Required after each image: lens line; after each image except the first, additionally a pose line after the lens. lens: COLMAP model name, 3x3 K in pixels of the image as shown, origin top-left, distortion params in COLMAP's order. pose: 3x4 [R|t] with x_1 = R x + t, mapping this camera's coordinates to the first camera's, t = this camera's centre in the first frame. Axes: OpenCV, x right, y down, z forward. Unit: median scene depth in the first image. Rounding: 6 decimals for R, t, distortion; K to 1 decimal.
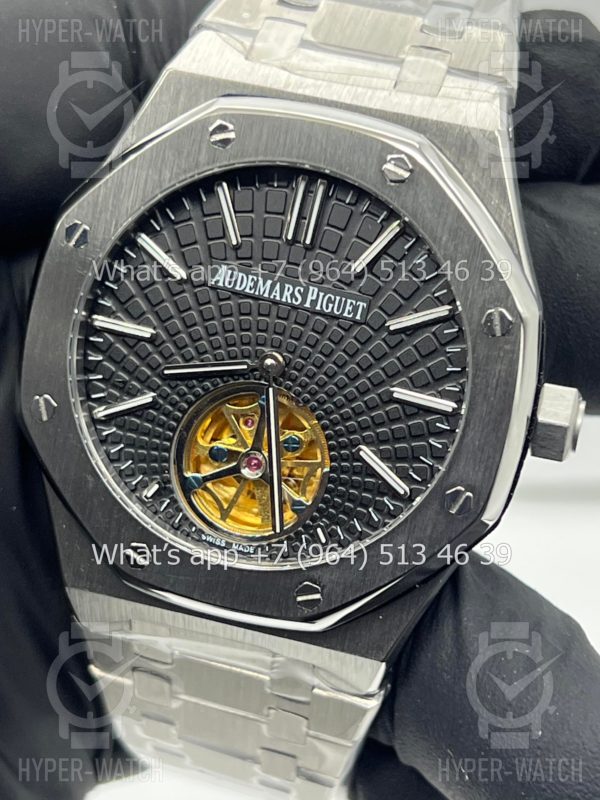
lens RADIAL K [[1905.1, 0, 292.0], [0, 1905.1, 384.1], [0, 0, 1]] dist [0.153225, 0.000000]
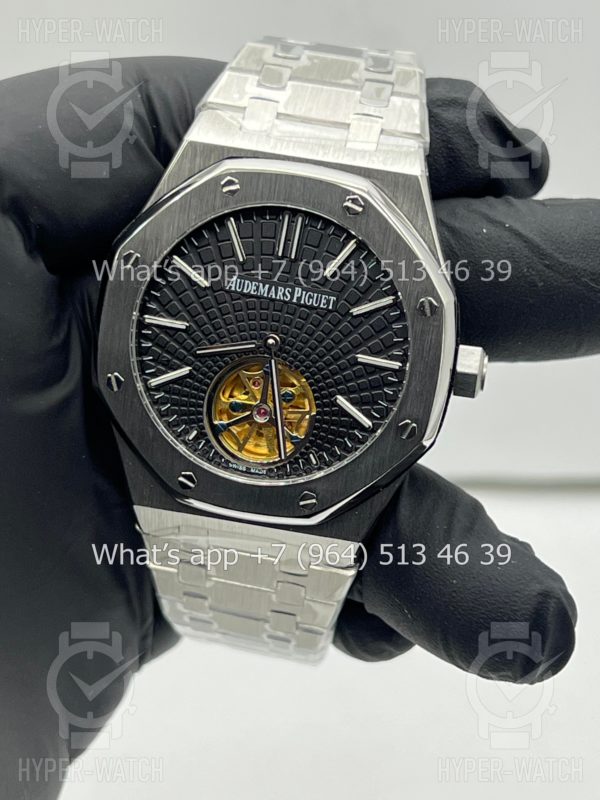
lens RADIAL K [[1905.1, 0, 293.8], [0, 1905.1, 376.5], [0, 0, 1]] dist [0.153225, 0.000000]
pose [[0.995815, -0.058400, 0.070304, -0.096649], [0.055690, 0.997650, 0.039914, -0.041478], [-0.072469, -0.035831, 0.996727, -0.436520]]
